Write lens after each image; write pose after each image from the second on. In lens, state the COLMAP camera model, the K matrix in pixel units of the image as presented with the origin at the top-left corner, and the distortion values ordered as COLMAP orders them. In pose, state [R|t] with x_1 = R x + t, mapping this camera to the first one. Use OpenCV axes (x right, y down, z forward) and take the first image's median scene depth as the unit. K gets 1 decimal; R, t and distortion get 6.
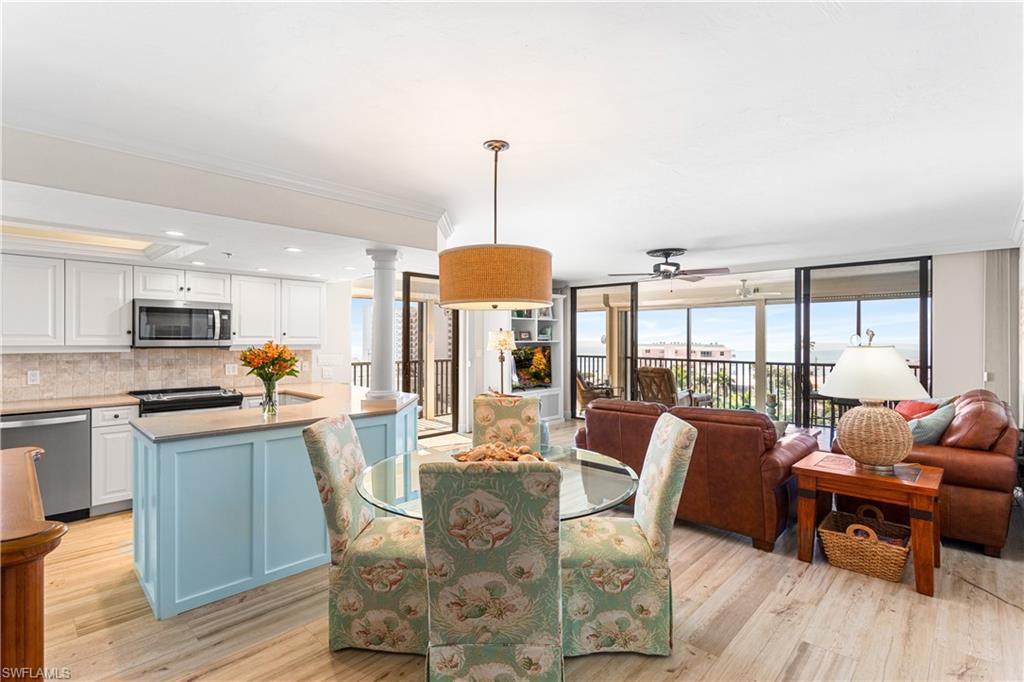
lens RADIAL K [[487.1, 0, 498.2], [0, 487.1, 337.4], [0, 0, 1]] dist [0.000238, 0.002461]
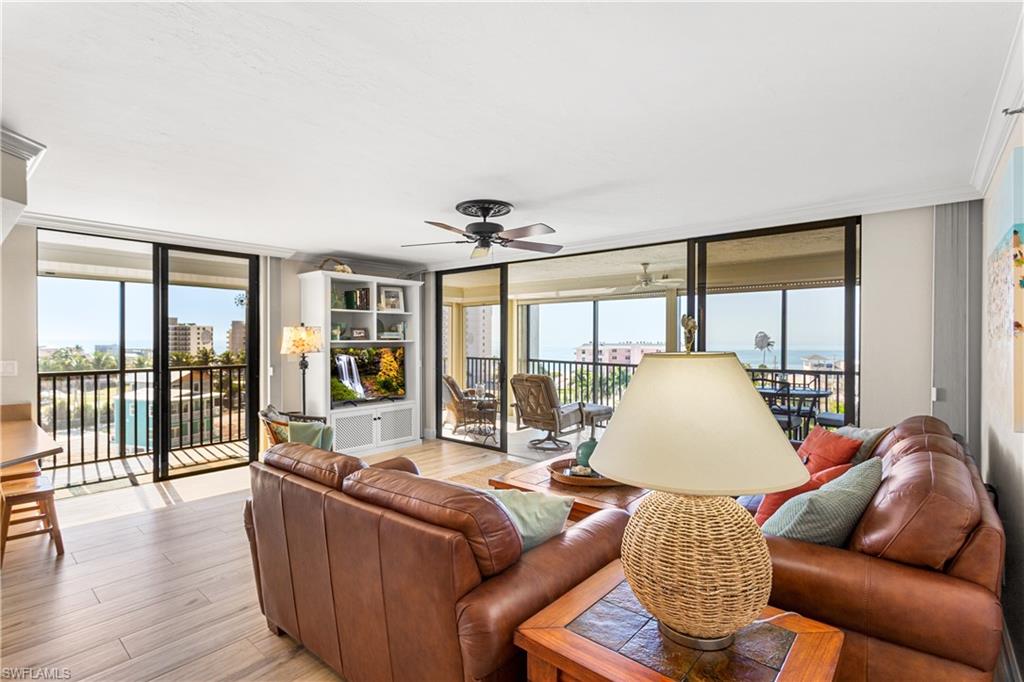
lens RADIAL K [[487.1, 0, 499.2], [0, 487.1, 338.2], [0, 0, 1]] dist [0.000238, 0.002461]
pose [[0.998223, 0.000398, 0.059594, 0.285374], [-0.000543, 0.999997, 0.002408, 0.002317], [-0.059592, -0.002436, 0.998220, 0.289369]]
